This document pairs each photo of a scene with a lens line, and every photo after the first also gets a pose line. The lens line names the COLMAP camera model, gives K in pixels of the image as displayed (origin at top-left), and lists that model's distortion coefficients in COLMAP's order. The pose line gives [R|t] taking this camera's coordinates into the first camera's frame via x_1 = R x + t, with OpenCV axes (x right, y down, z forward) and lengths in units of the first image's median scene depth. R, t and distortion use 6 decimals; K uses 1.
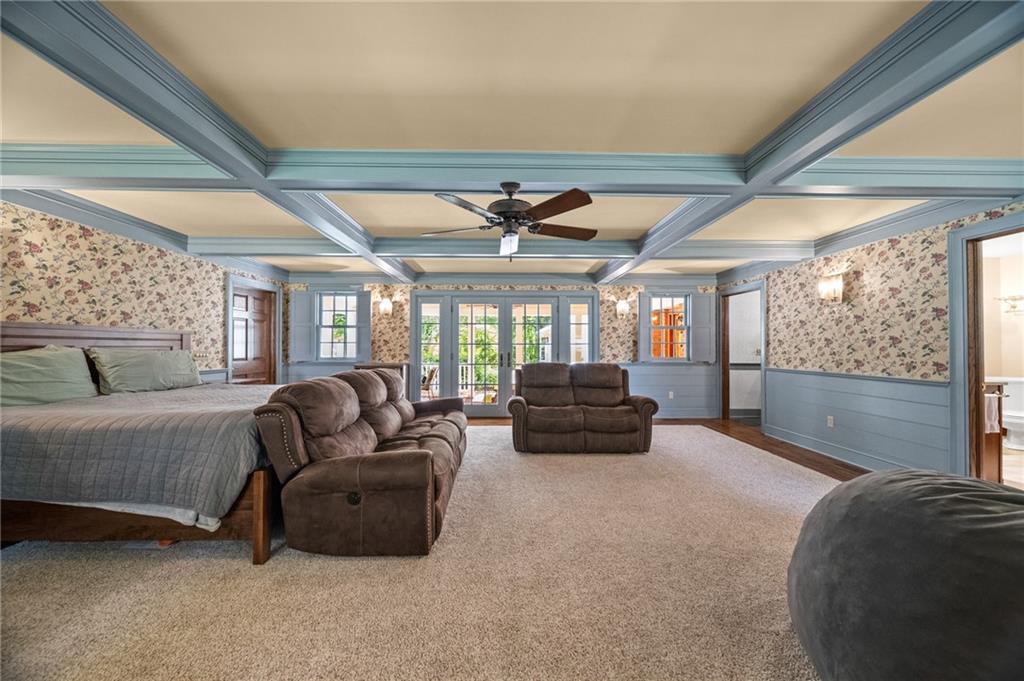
lens RADIAL K [[372.1, 0, 511.7], [0, 372.1, 342.8], [0, 0, 1]] dist [0.000431, -0.000827]
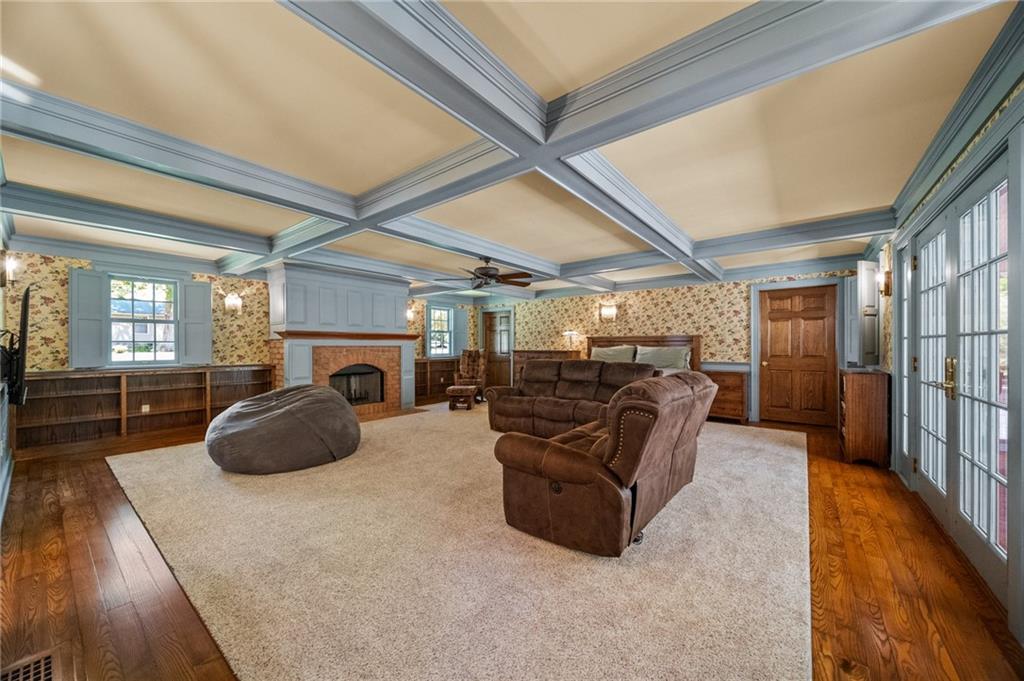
lens RADIAL K [[372.1, 0, 513.6], [0, 372.1, 349.0], [0, 0, 1]] dist [0.000431, -0.000827]
pose [[-0.628708, -0.009053, -0.777589, 0.774762], [0.003557, 0.999888, -0.014517, 0.044867], [0.777633, -0.011893, -0.628605, 1.313260]]
